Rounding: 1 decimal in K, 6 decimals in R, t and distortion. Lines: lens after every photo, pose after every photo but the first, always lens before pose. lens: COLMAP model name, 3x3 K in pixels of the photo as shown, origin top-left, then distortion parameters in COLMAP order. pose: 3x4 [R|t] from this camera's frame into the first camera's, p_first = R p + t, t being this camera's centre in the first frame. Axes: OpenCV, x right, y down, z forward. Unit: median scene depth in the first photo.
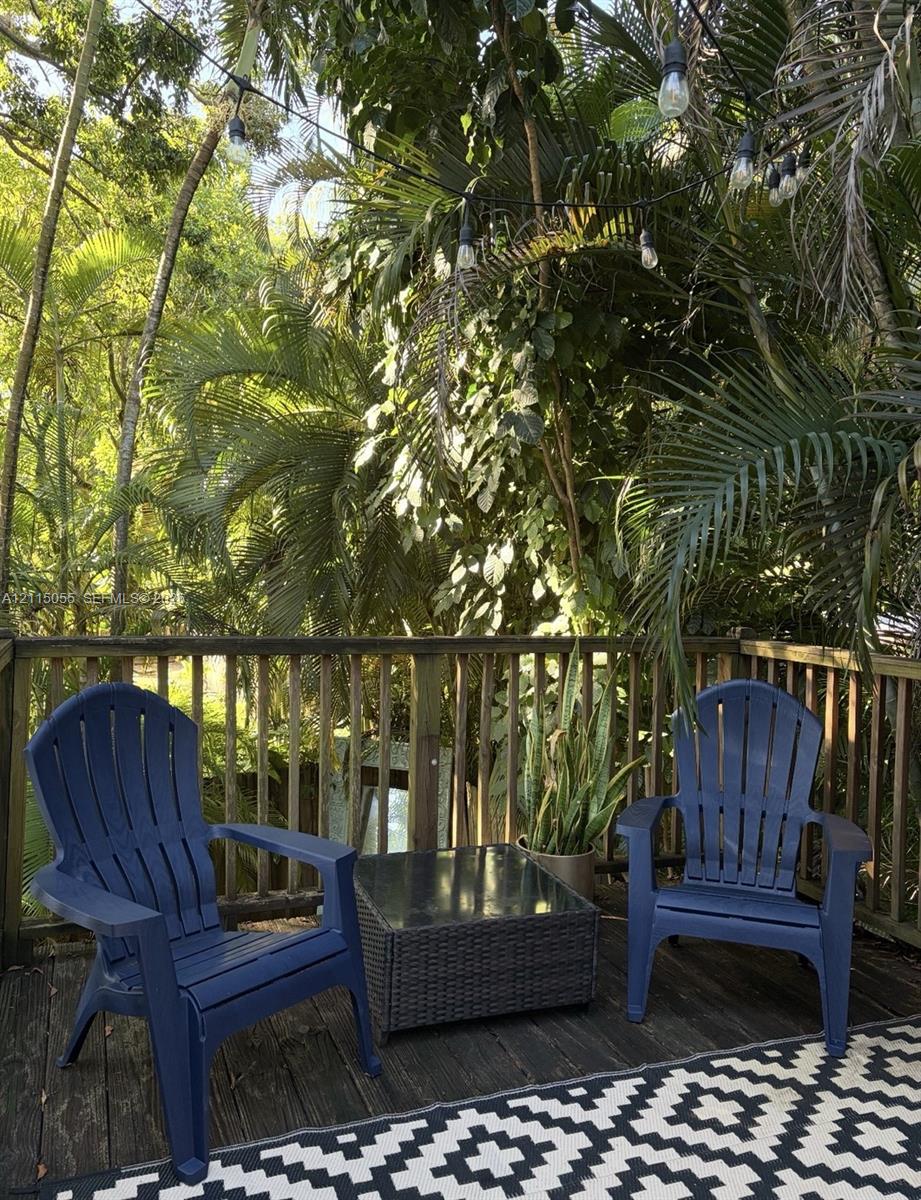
lens RADIAL K [[495.9, 0, 462.0], [0, 495.9, 600.7], [0, 0, 1]] dist [0.003542, -0.002860]
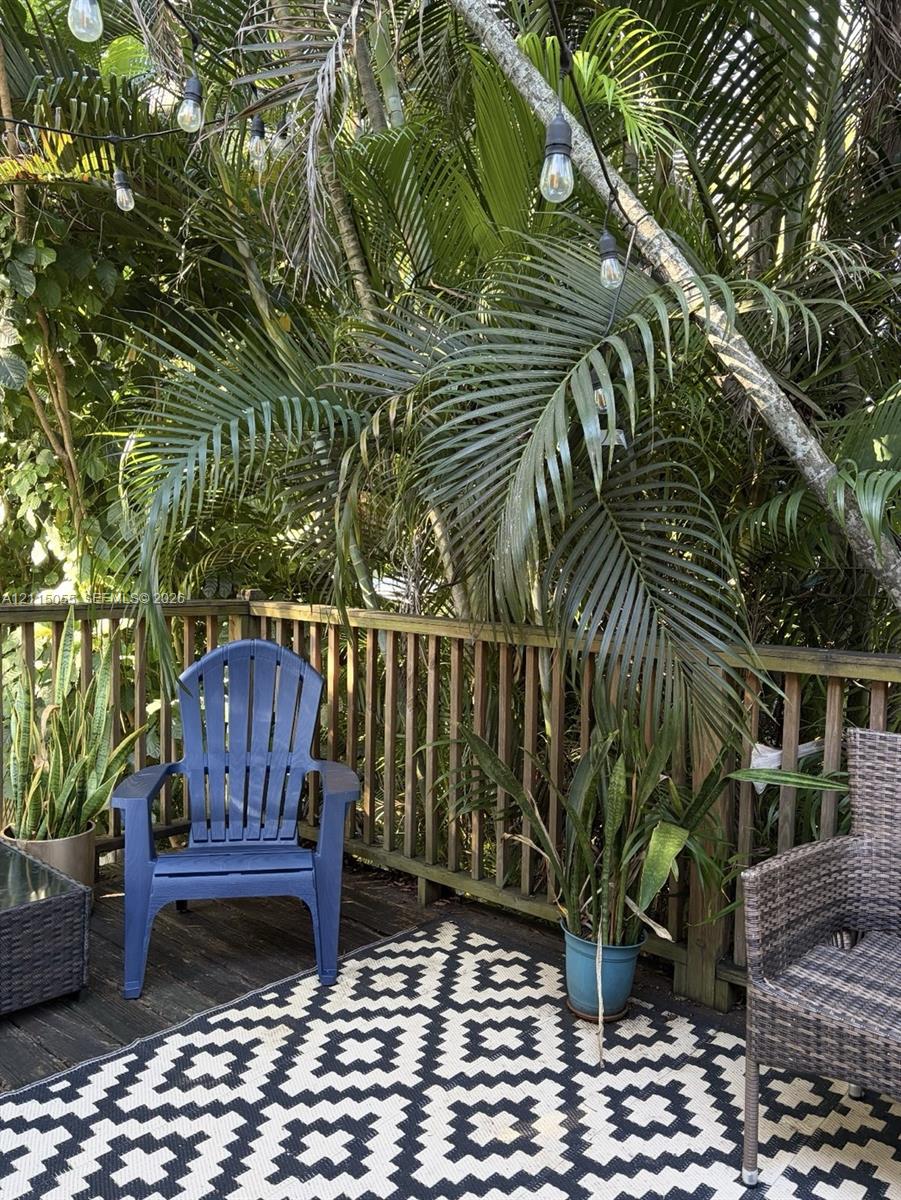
lens RADIAL K [[477.8, 0, 456.5], [0, 477.8, 608.1], [0, 0, 1]] dist [0.004071, -0.003148]
pose [[0.962006, -0.025816, 0.271806, 0.708265], [0.021621, 0.999597, 0.018417, 0.084539], [-0.272172, -0.011840, 0.962176, -0.057567]]
